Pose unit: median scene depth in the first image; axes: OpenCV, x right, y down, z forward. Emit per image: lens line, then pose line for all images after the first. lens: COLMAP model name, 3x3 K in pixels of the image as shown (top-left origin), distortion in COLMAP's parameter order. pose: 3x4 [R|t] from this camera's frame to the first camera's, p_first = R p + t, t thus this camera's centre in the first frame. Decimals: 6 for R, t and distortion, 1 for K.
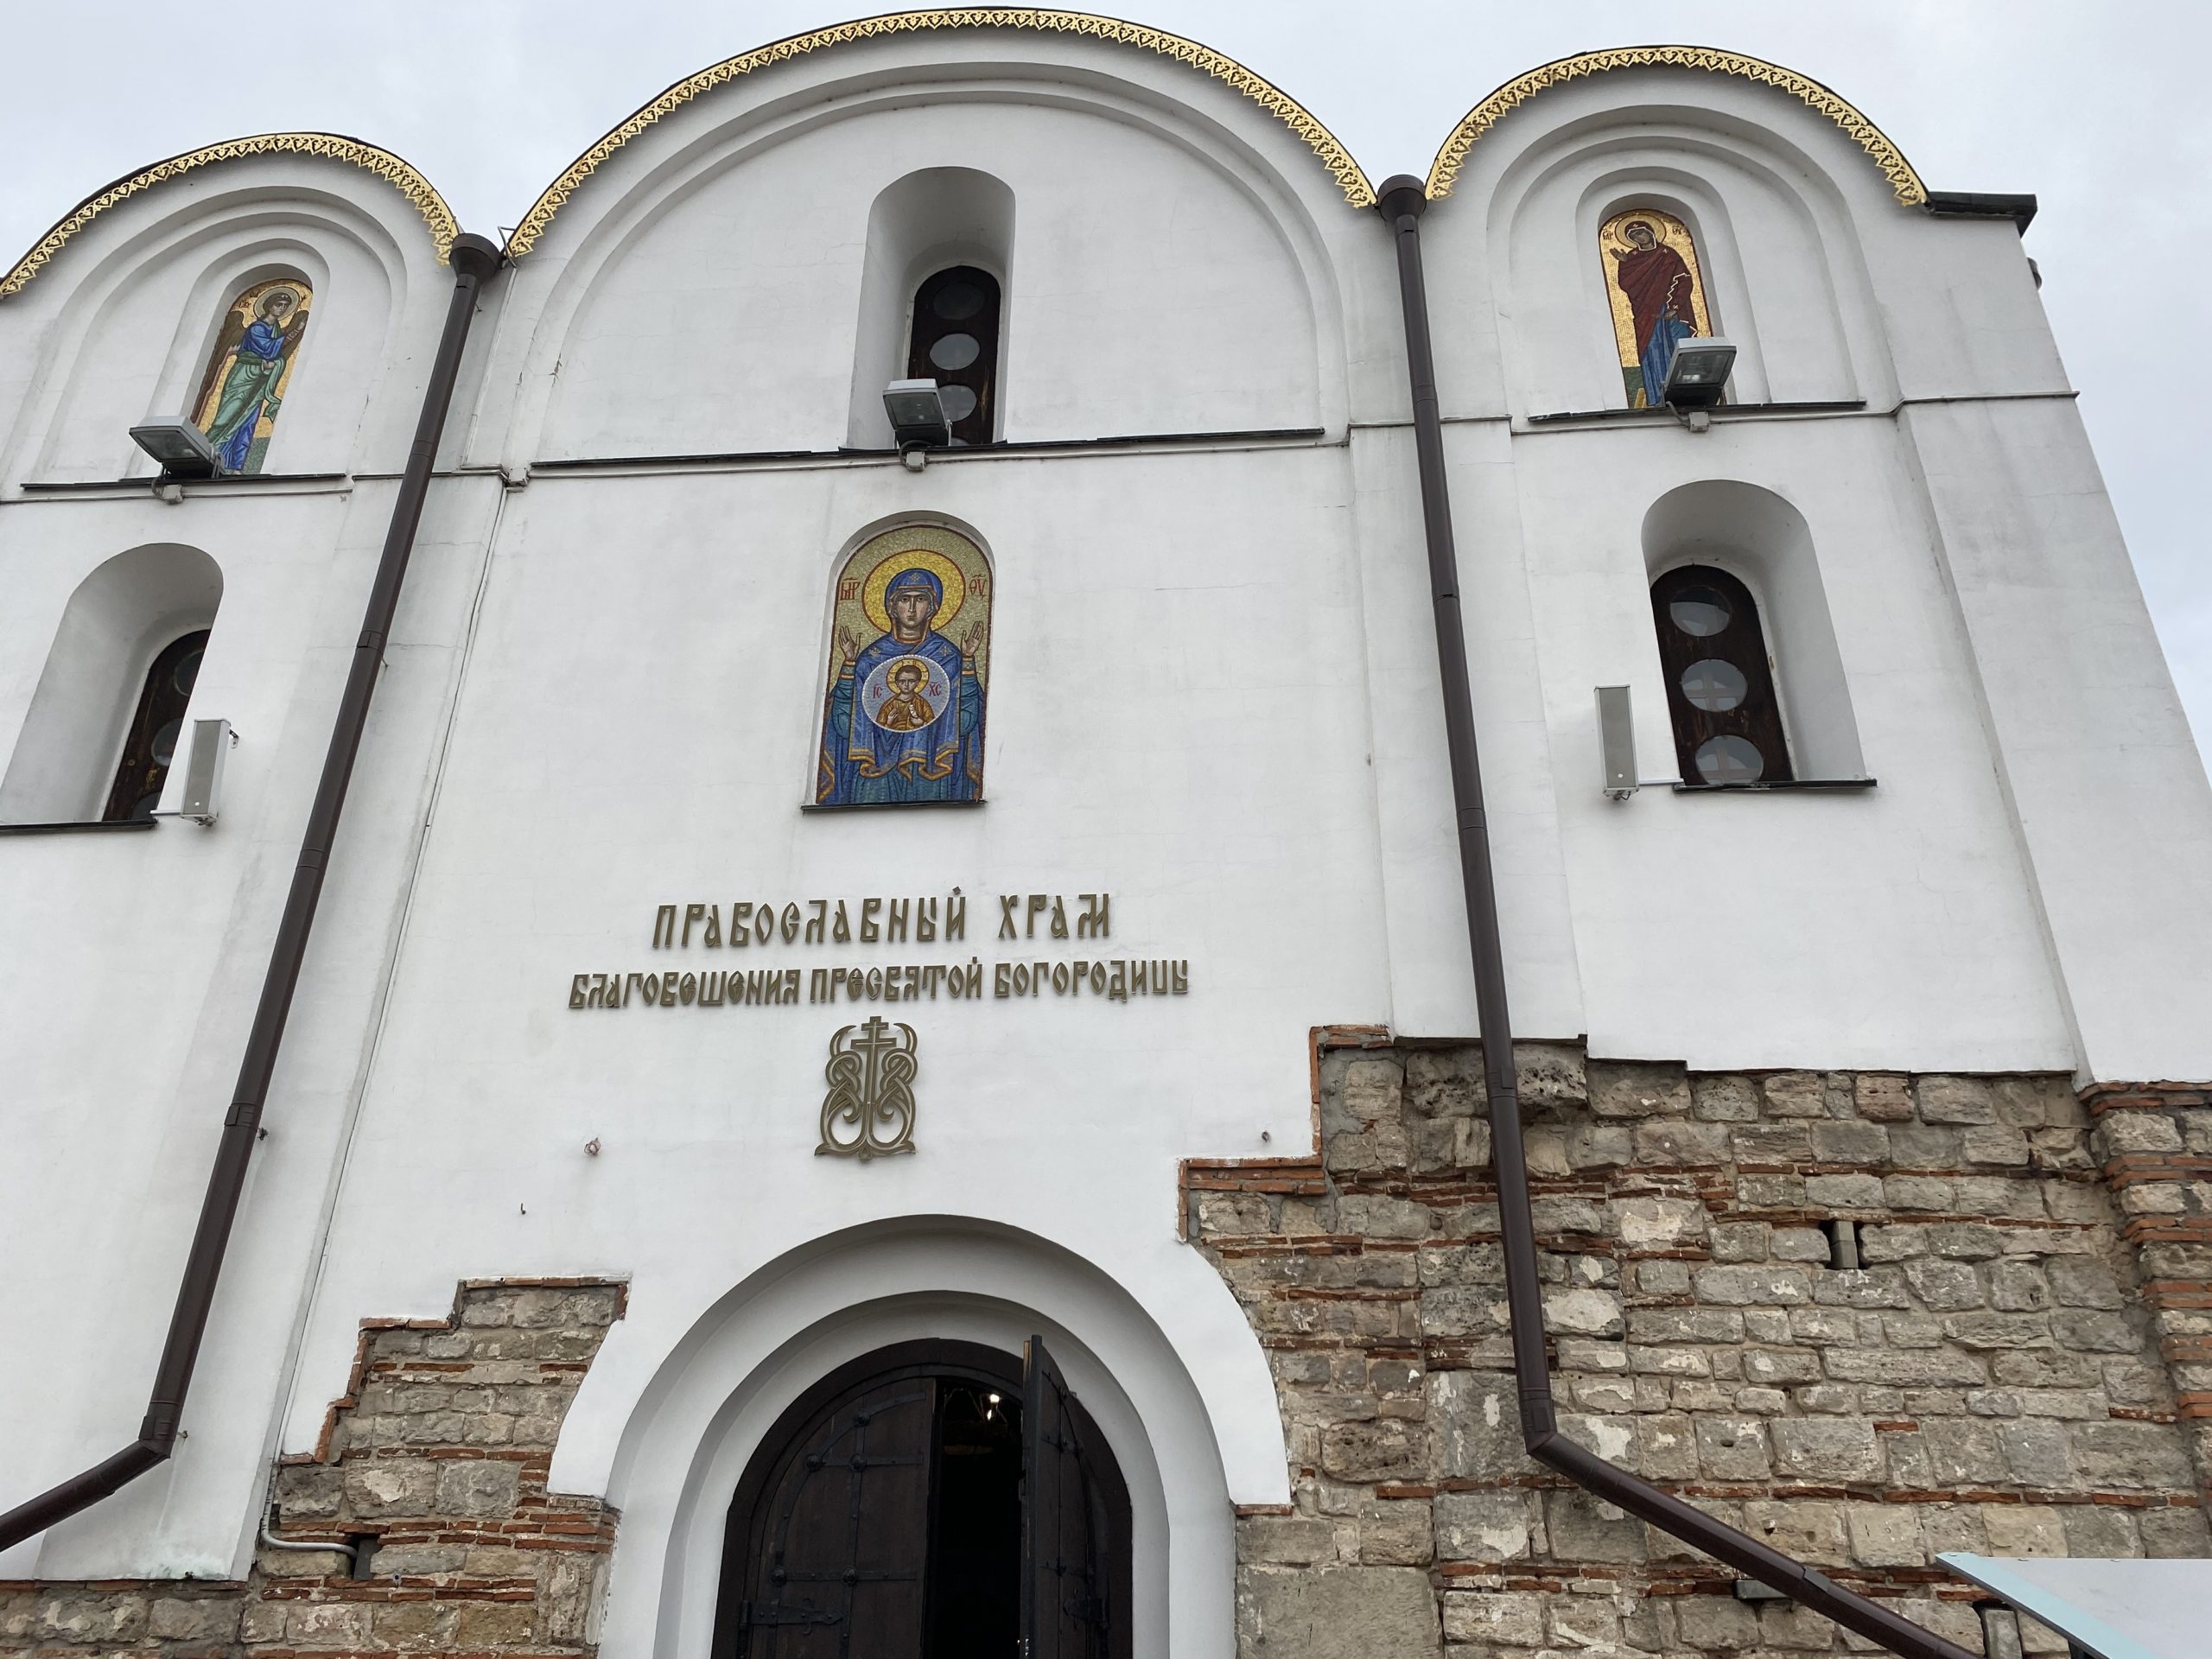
lens RADIAL K [[1645.6, 0, 1106.0], [0, 1645.6, 829.5], [0, 0, 1]] dist [0.014414, -0.029316]
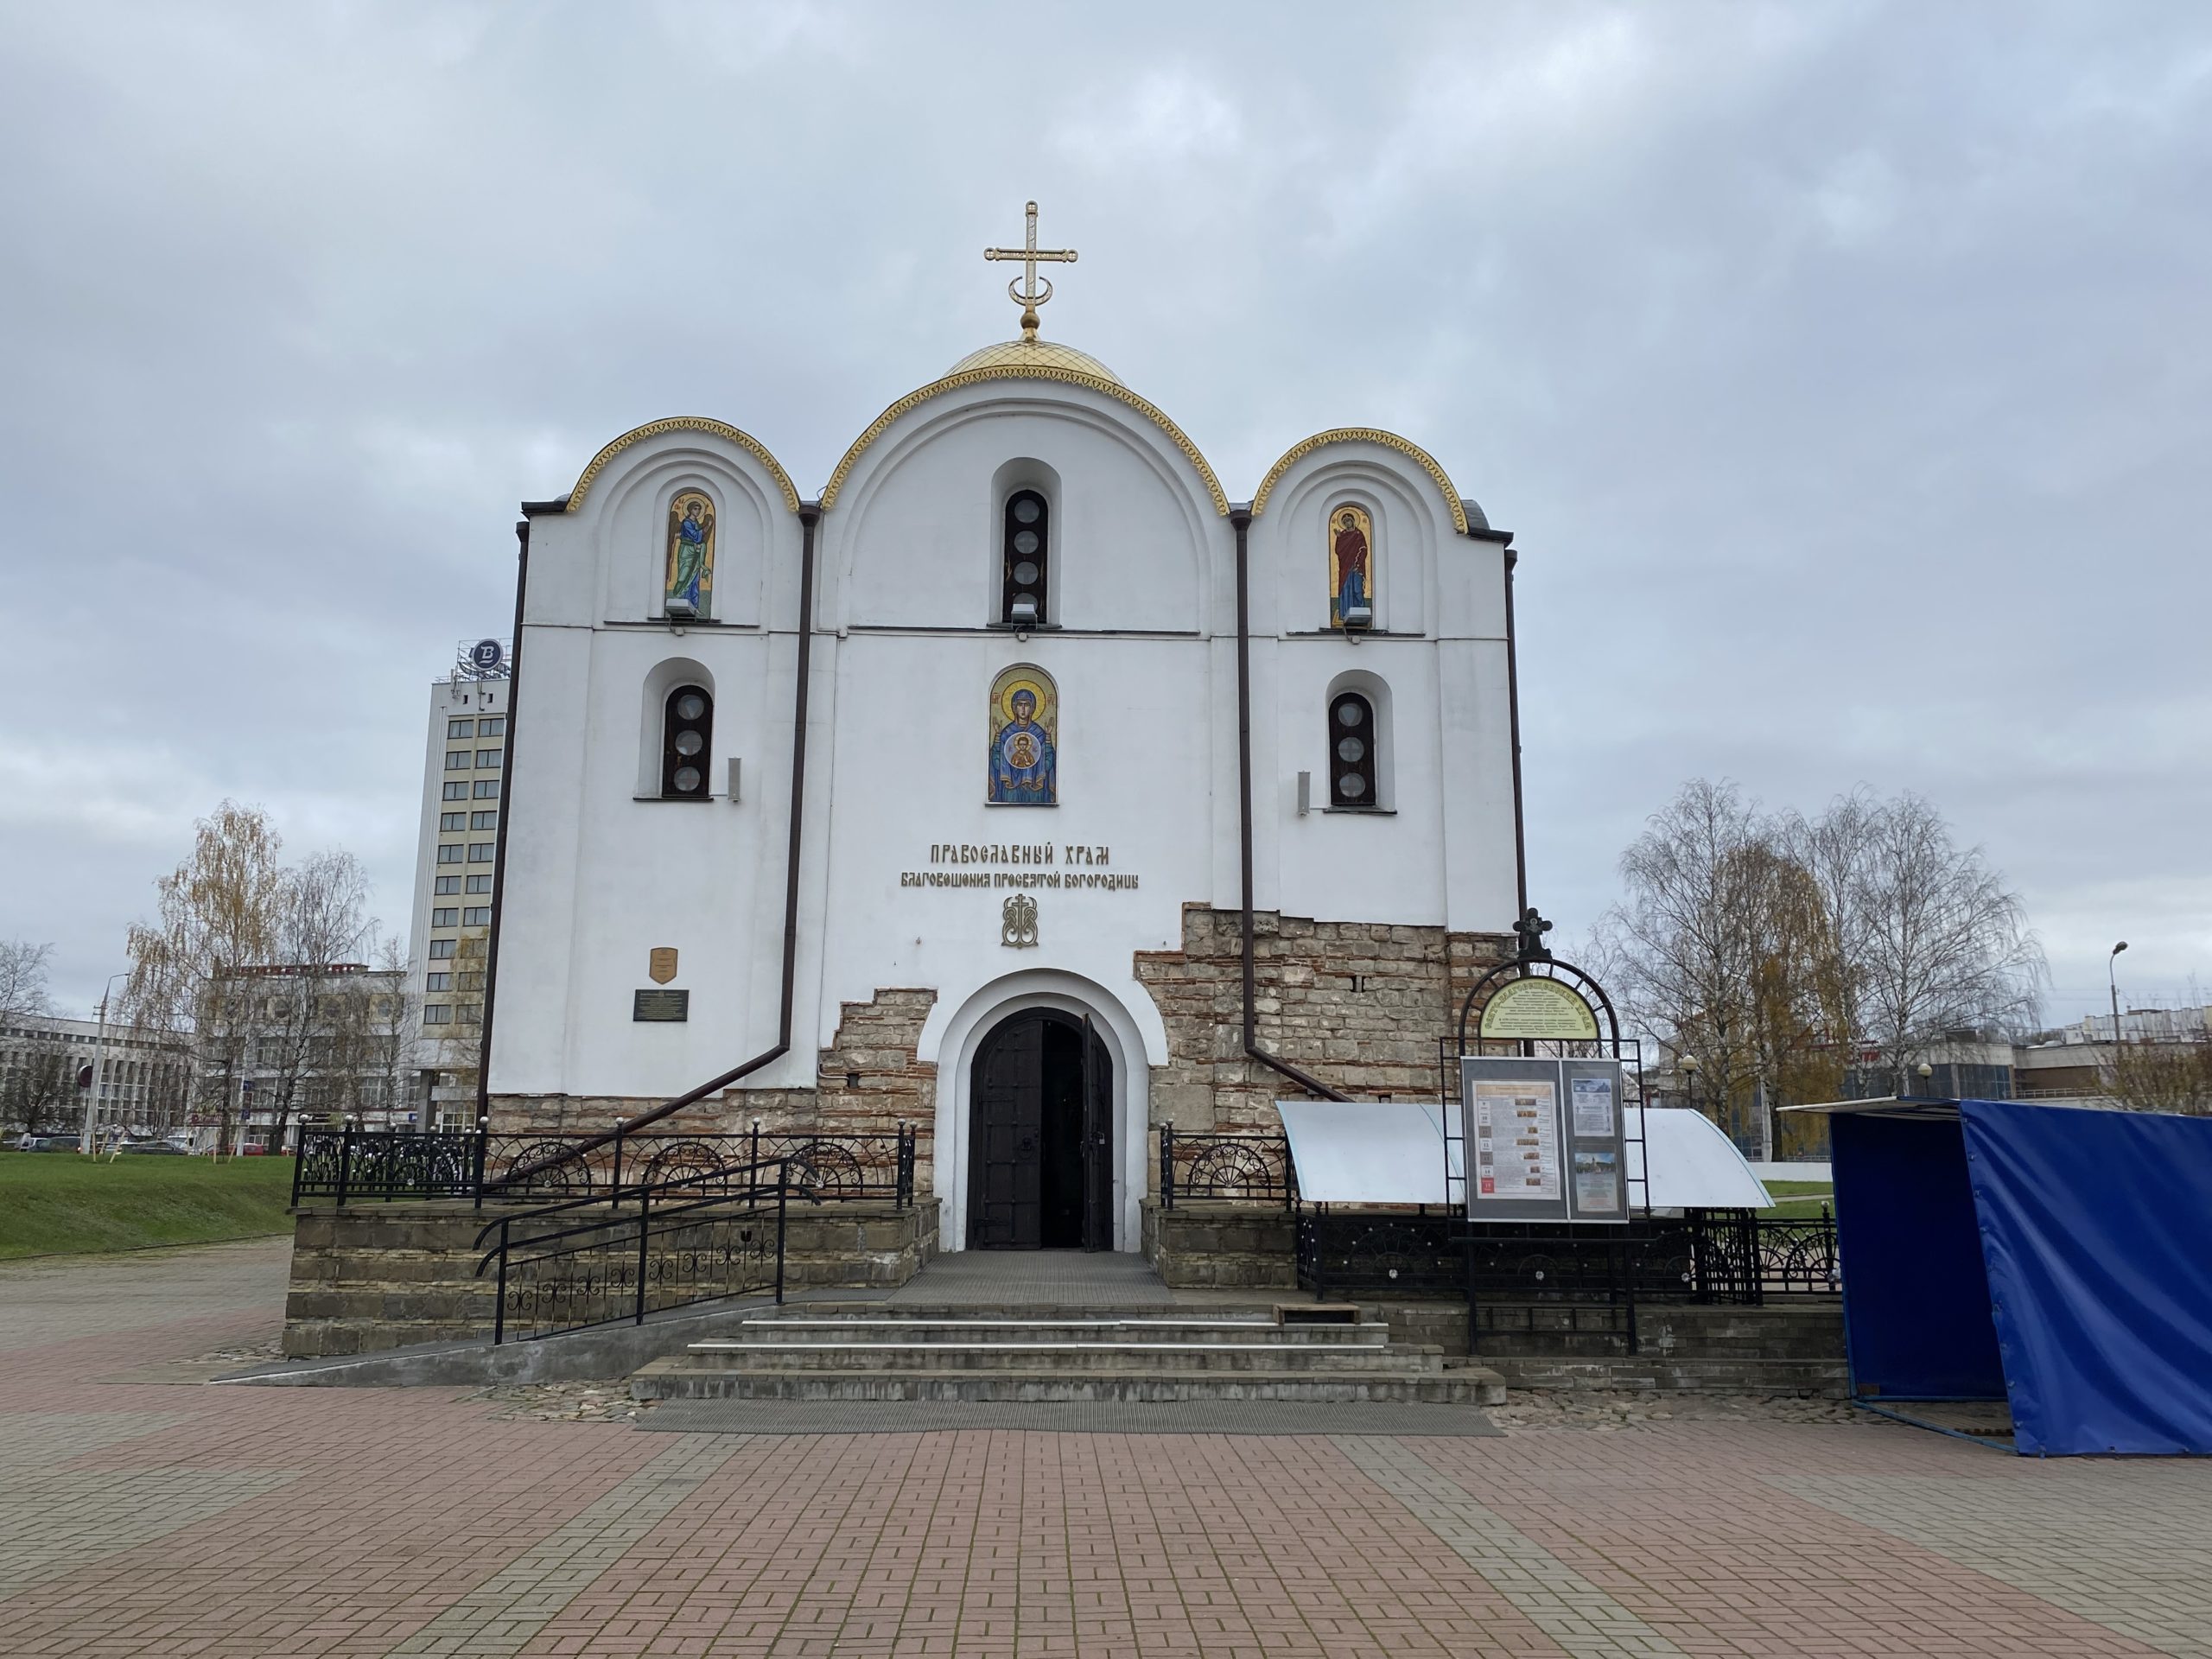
lens RADIAL K [[1645.6, 0, 1106.0], [0, 1645.6, 829.5], [0, 0, 1]] dist [0.014414, -0.029316]
pose [[0.994202, 0.017682, 0.106063, -0.295726], [-0.046962, 0.958742, 0.280371, -0.762198], [-0.096729, -0.283726, 0.954014, -1.572835]]
